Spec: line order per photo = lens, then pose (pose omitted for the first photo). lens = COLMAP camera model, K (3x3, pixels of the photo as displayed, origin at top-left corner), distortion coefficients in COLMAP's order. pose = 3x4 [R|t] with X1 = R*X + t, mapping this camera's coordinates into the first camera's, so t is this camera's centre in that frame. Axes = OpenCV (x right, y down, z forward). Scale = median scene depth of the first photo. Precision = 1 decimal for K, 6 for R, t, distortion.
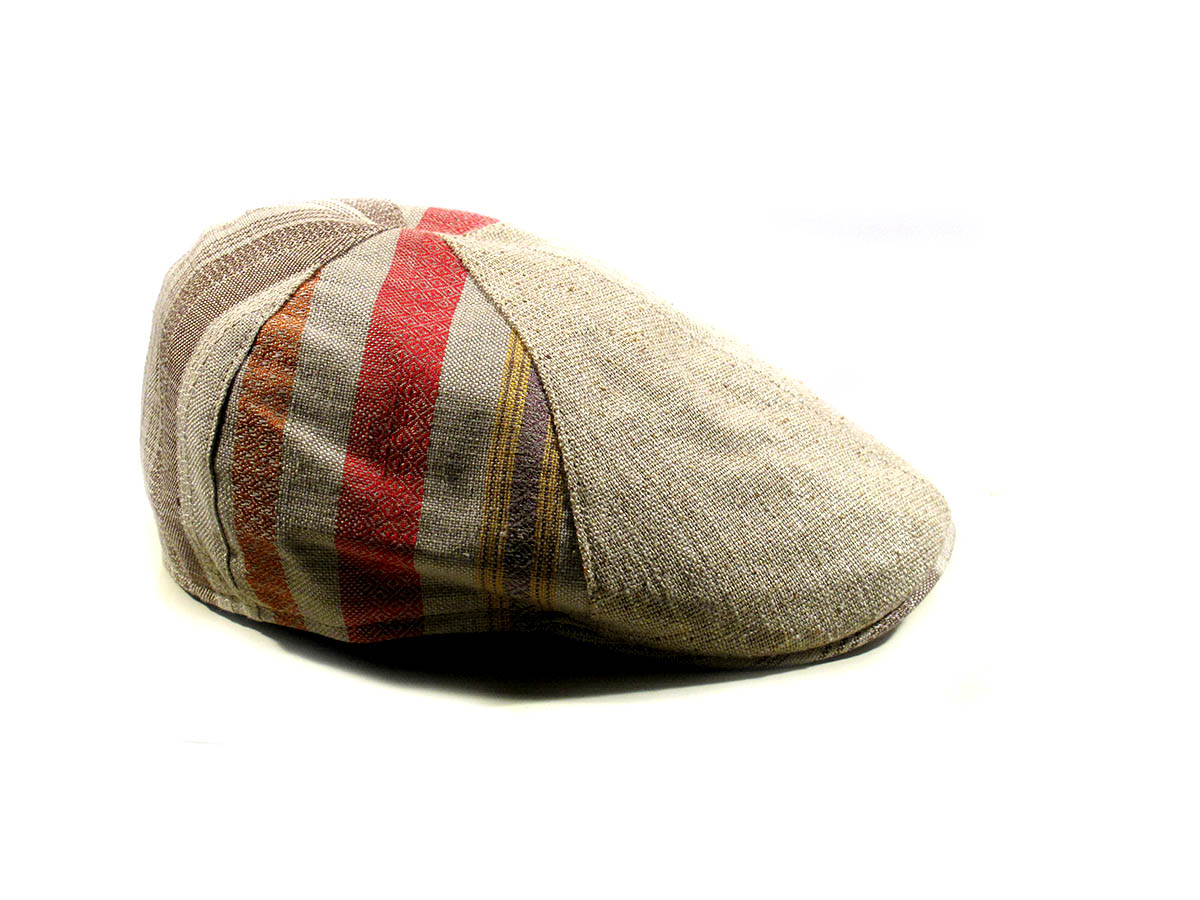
lens RADIAL K [[2213.4, 0, 600.0], [0, 2213.4, 450.0], [0, 0, 1]] dist [-0.056735, -0.022296]
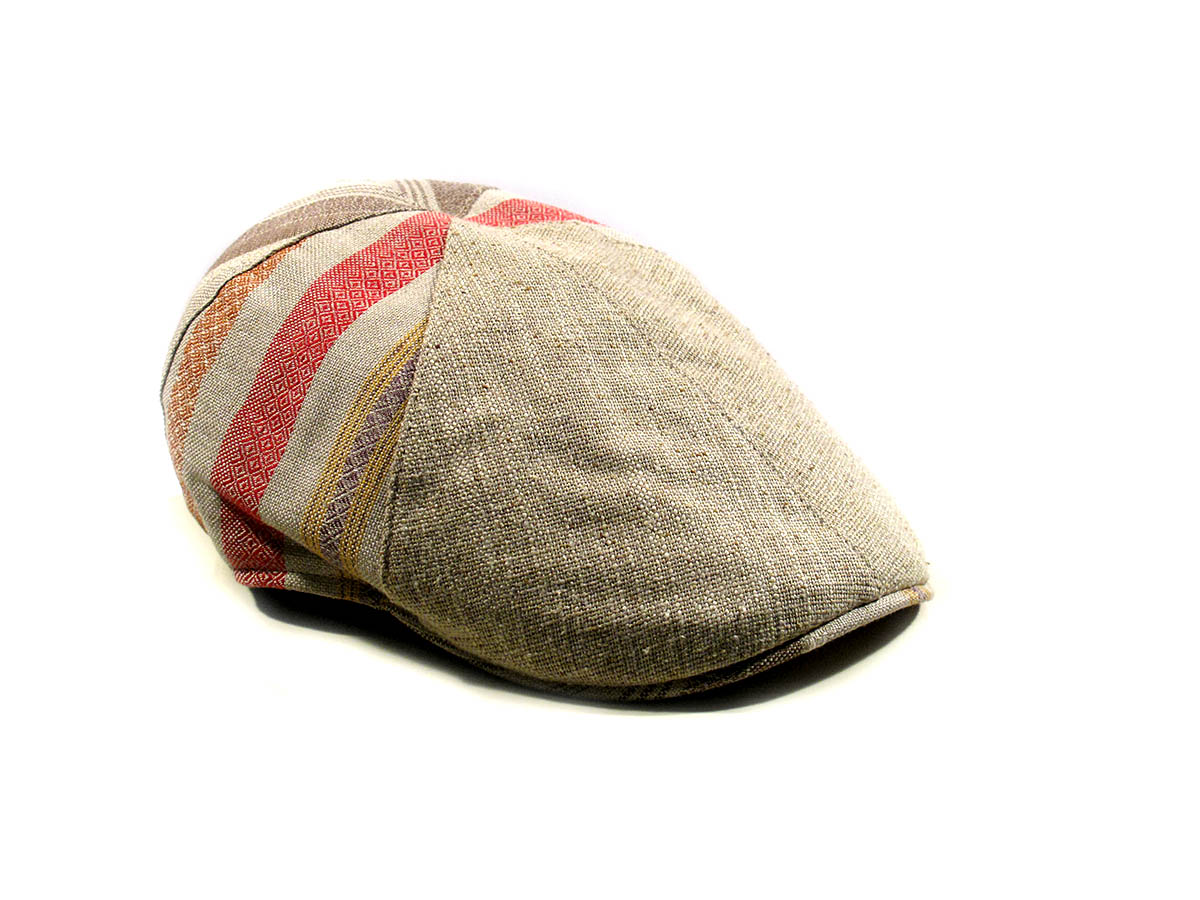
lens RADIAL K [[2213.4, 0, 600.0], [0, 2213.4, 450.0], [0, 0, 1]] dist [-0.056735, -0.022296]
pose [[0.814840, 0.164533, -0.555846, 0.609790], [-0.166478, 0.984901, 0.047487, -0.055900], [0.555266, 0.053841, 0.829928, 0.198799]]
